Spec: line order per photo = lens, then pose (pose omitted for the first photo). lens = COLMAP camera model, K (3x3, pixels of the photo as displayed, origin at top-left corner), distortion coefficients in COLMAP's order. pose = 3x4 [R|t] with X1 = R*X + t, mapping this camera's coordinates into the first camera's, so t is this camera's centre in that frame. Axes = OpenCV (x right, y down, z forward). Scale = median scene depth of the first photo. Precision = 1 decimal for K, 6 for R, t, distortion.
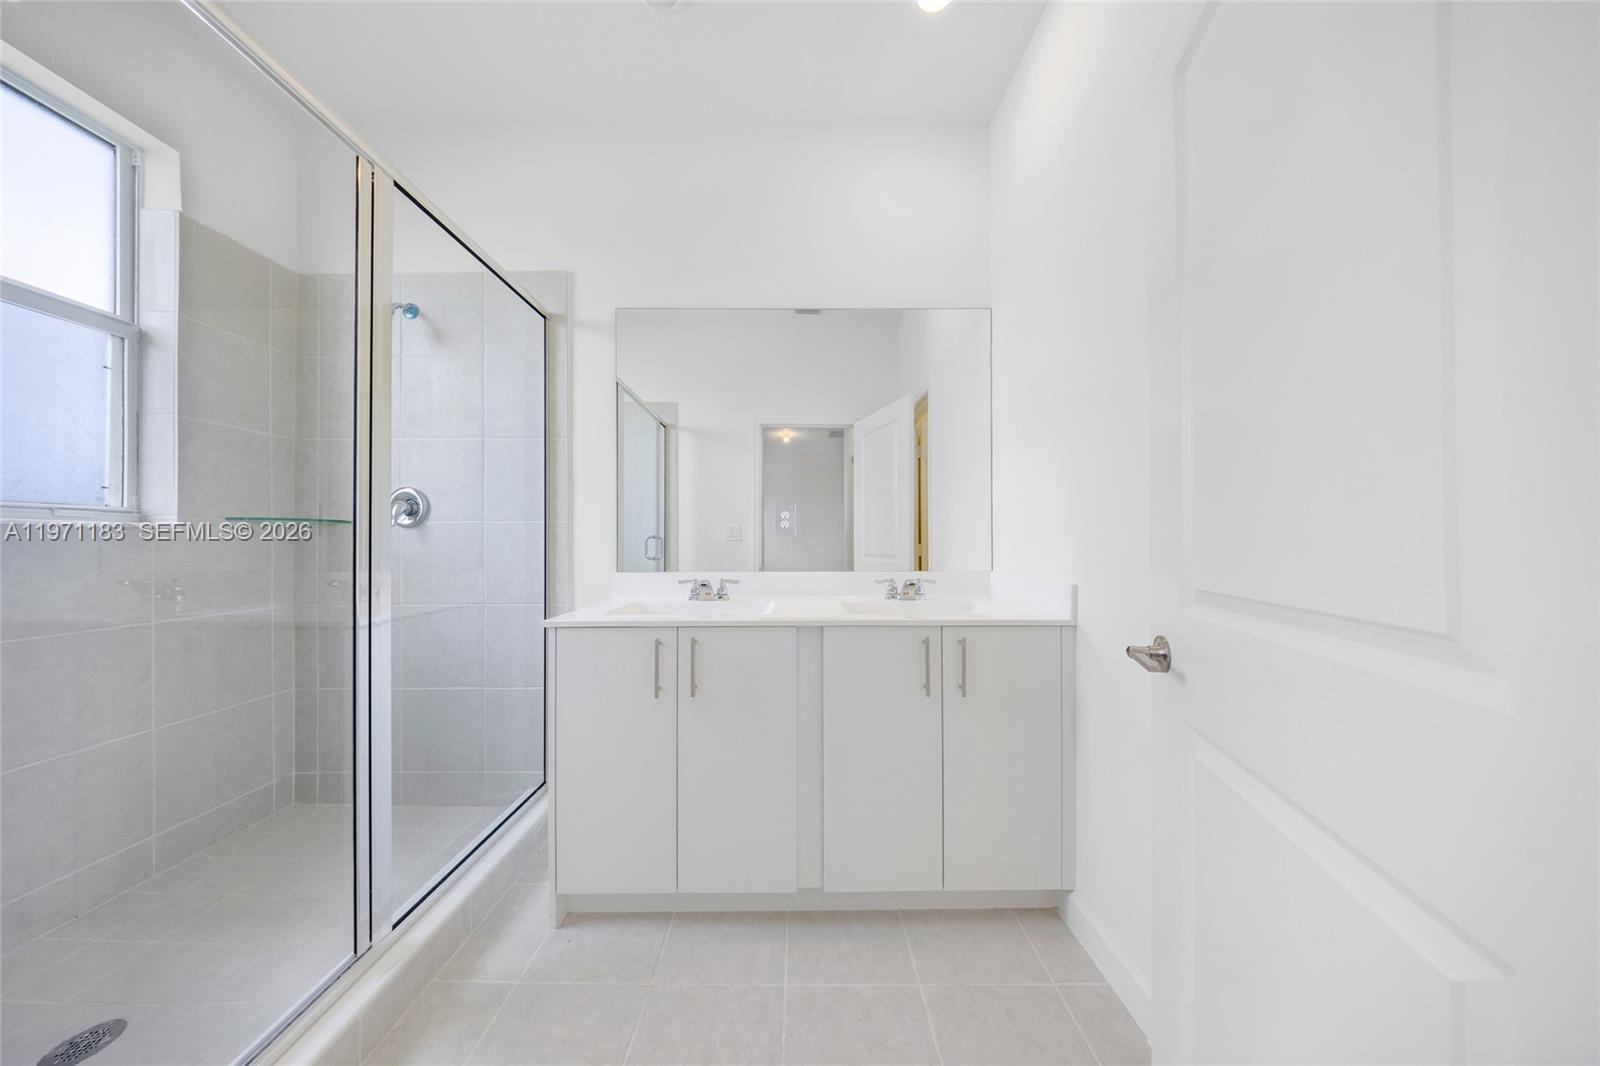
lens RADIAL K [[462.5, 0, 805.9], [0, 462.5, 537.8], [0, 0, 1]] dist [-0.000513, -0.000191]
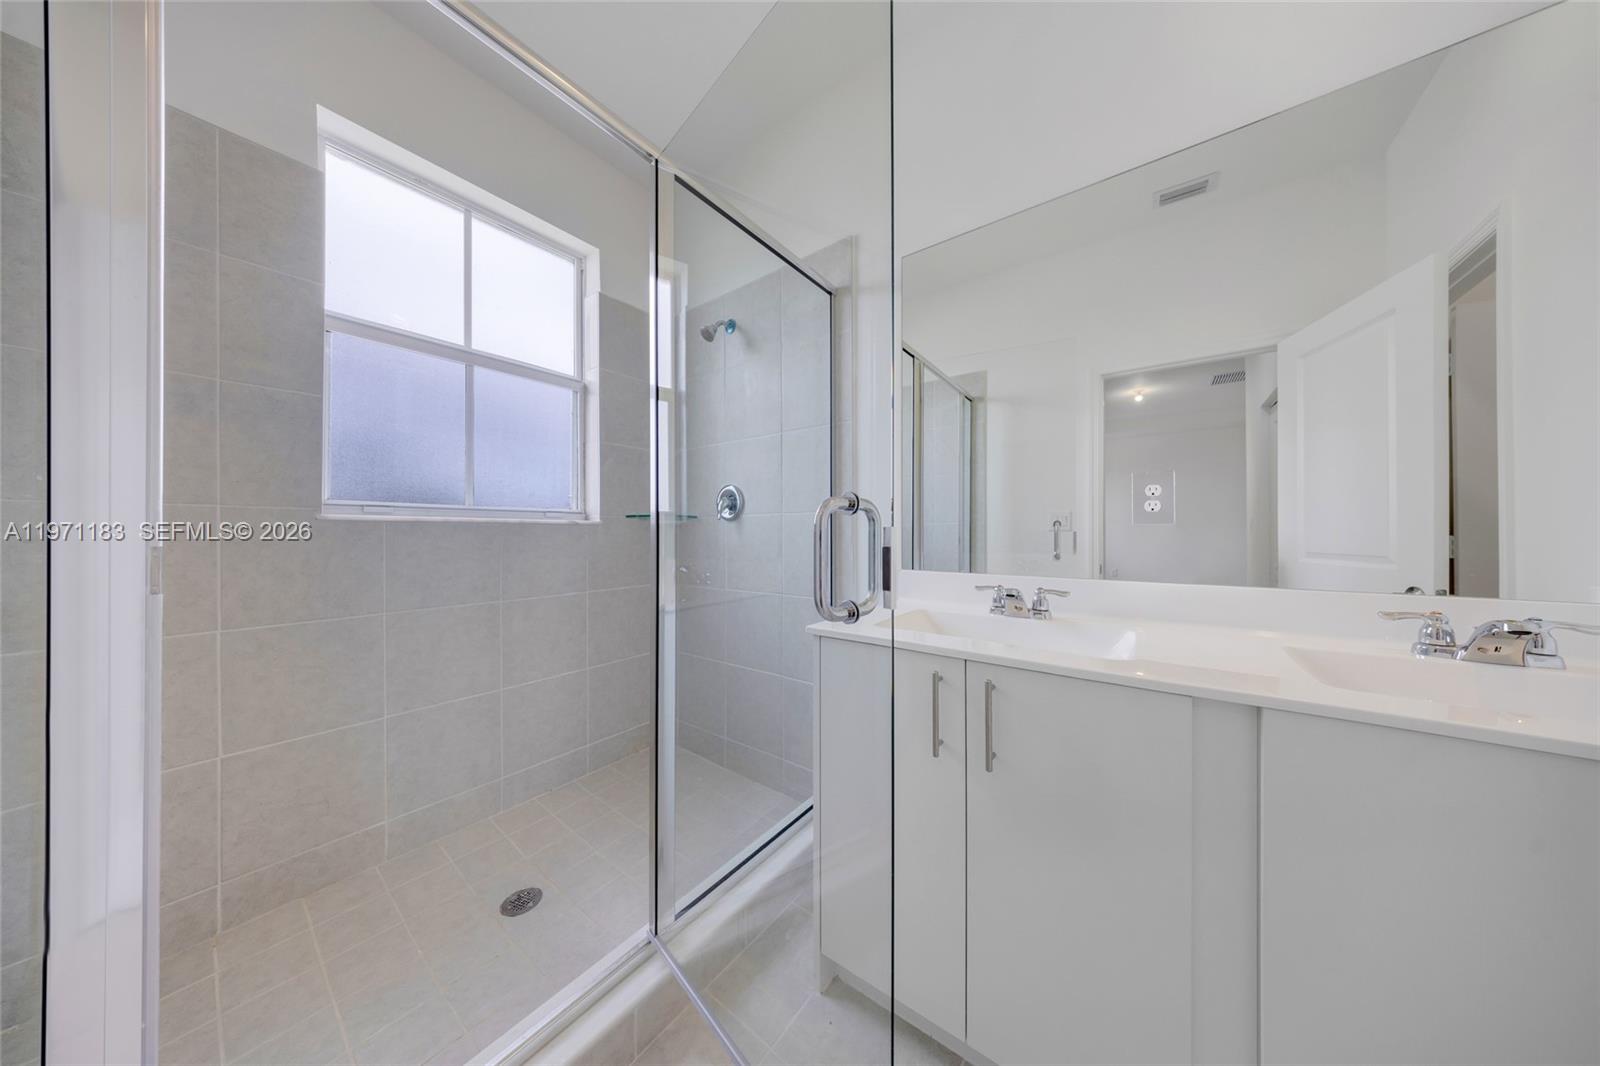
lens RADIAL K [[459.2, 0, 803.1], [0, 459.2, 532.0], [0, 0, 1]] dist [-0.000833, -0.000216]
pose [[0.784314, -0.000499, -0.620364, -0.032842], [0.007399, 0.999936, 0.008549, -0.002986], [0.620320, -0.011295, 0.784267, 0.239452]]
